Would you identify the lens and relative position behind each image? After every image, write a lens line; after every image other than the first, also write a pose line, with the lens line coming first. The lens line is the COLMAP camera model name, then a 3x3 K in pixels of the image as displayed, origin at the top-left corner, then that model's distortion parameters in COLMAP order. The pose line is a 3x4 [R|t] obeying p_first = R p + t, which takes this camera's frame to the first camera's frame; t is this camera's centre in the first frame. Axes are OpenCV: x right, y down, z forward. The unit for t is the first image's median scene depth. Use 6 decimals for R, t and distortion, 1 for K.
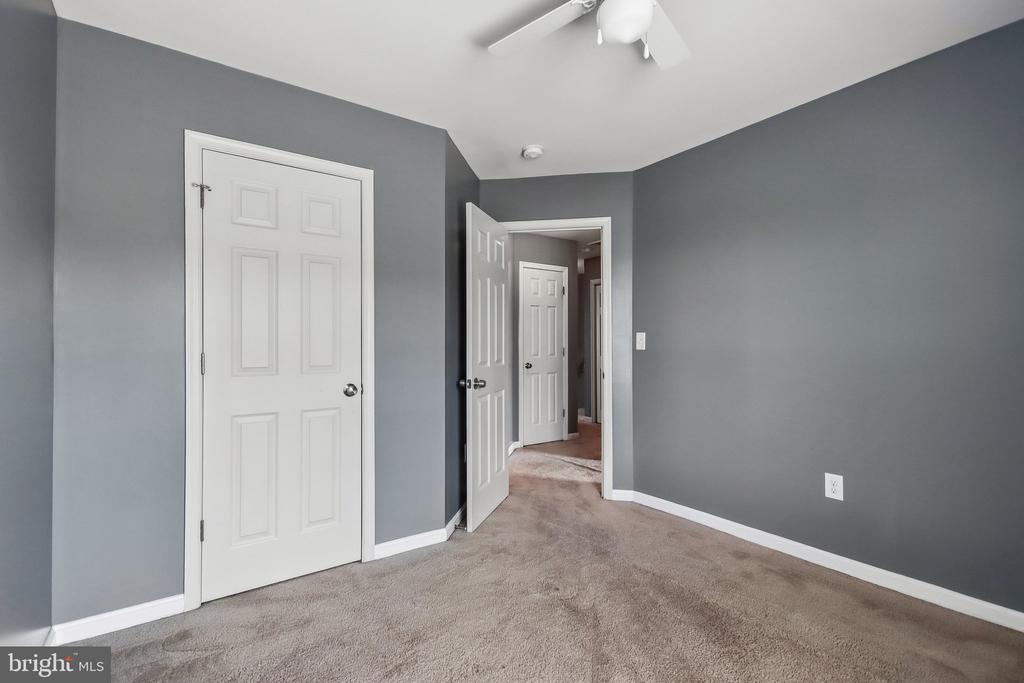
lens RADIAL K [[476.0, 0, 512.0], [0, 476.0, 341.5], [0, 0, 1]] dist [0.002554, 0.000769]
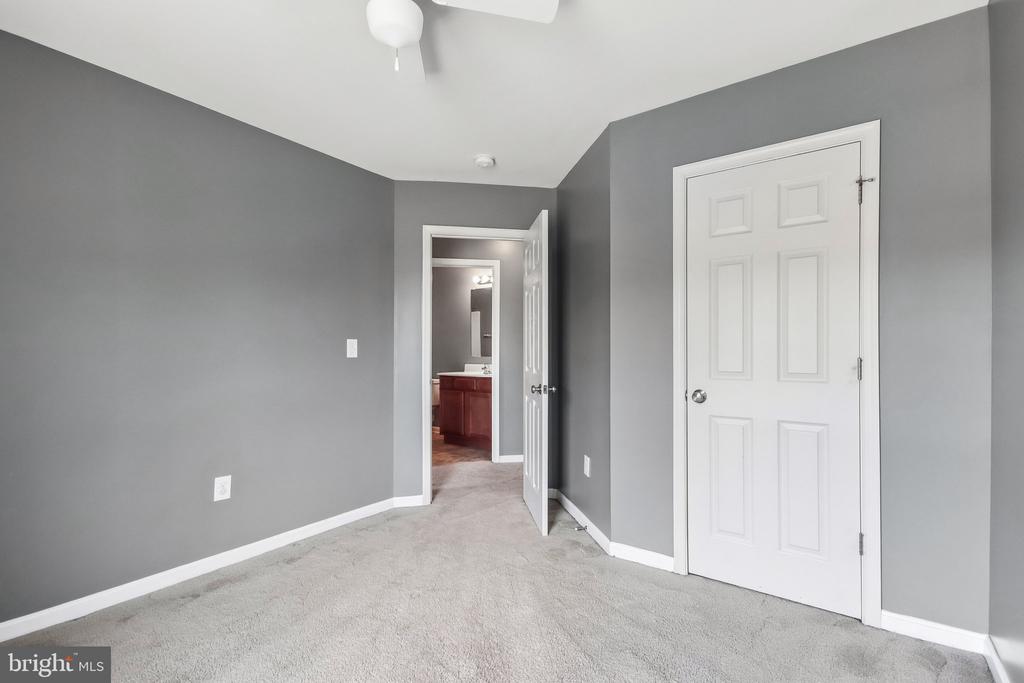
lens RADIAL K [[483.6, 0, 508.3], [0, 483.6, 355.7], [0, 0, 1]] dist [0.000913, 0.000099]
pose [[0.293107, 0.011801, -0.956007, 0.314463], [0.008327, 0.999854, 0.014895, 0.000240], [0.956043, -0.012327, 0.292966, 0.227379]]
